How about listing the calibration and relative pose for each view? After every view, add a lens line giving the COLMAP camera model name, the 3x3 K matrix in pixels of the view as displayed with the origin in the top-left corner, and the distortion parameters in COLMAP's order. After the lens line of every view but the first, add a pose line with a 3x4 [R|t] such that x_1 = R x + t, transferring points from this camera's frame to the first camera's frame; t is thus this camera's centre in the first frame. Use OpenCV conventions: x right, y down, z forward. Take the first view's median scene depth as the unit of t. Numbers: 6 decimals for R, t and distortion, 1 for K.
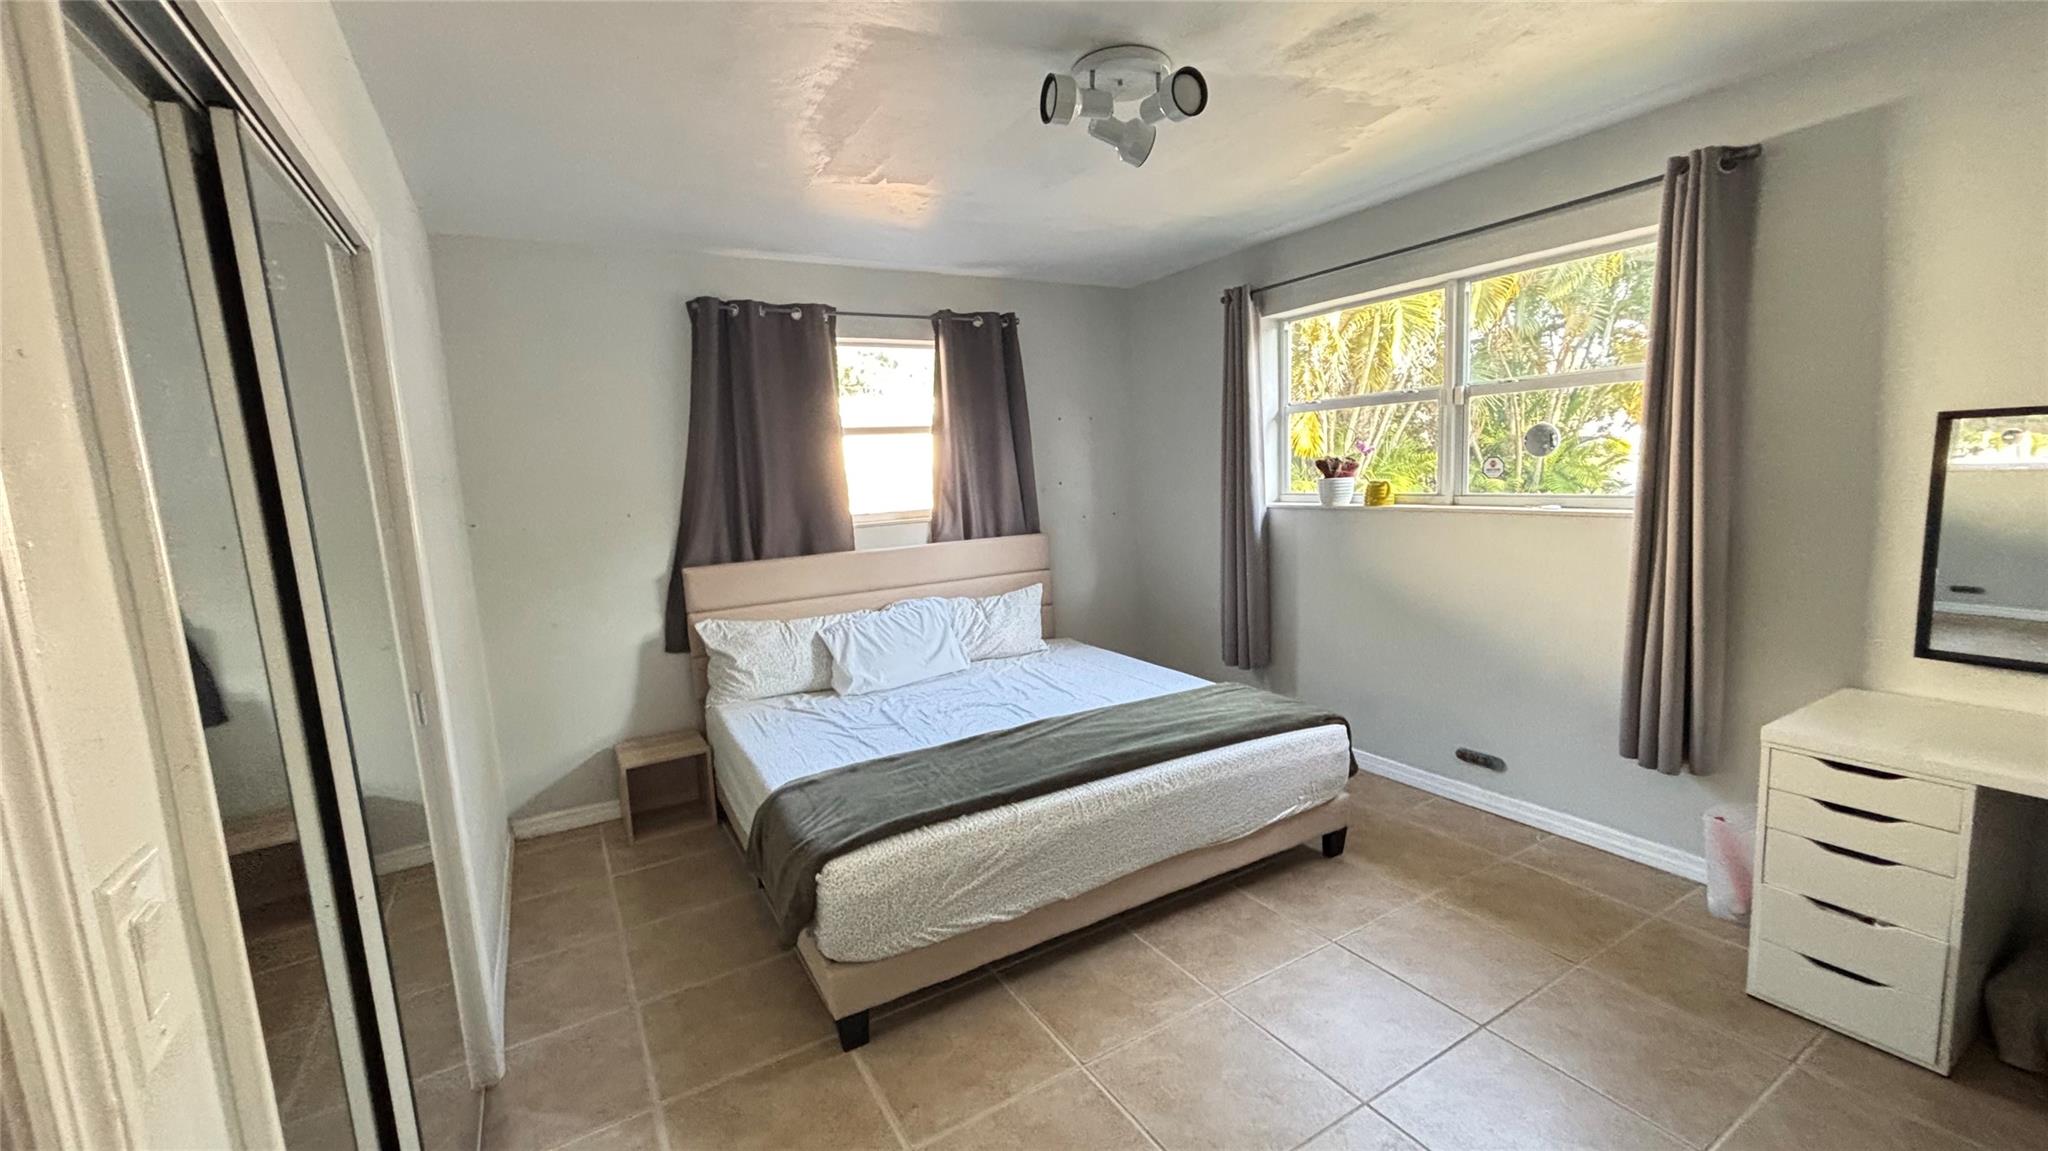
lens RADIAL K [[823.9, 0, 1026.9], [0, 823.9, 575.5], [0, 0, 1]] dist [0.000040, 0.000039]
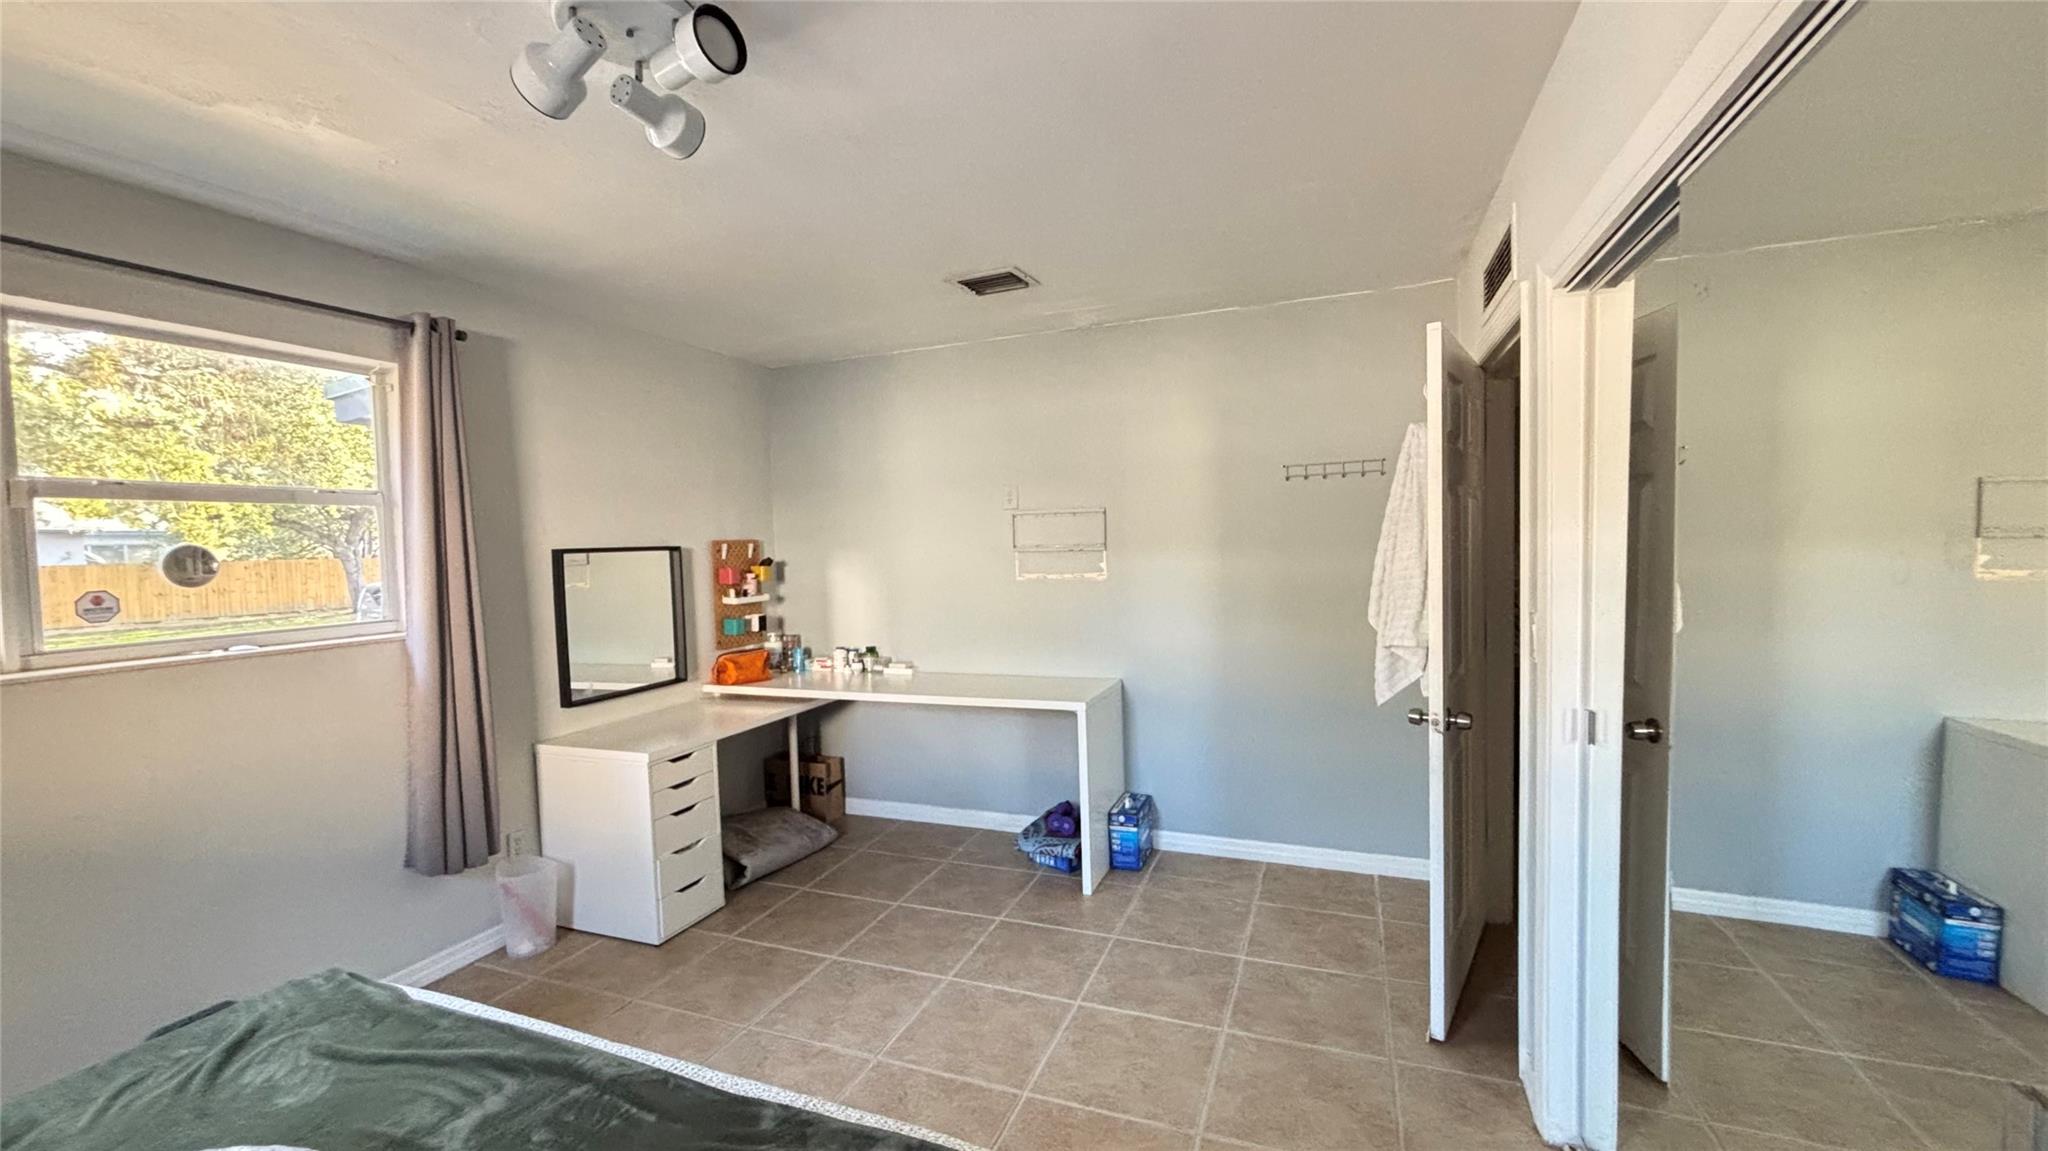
lens RADIAL K [[823.9, 0, 1026.7], [0, 823.9, 579.3], [0, 0, 1]] dist [0.000040, 0.000039]
pose [[-0.613032, 0.036350, 0.789221, -0.662224], [0.170557, 0.981475, 0.087275, -0.127912], [-0.771429, 0.188109, -0.607875, 1.273313]]
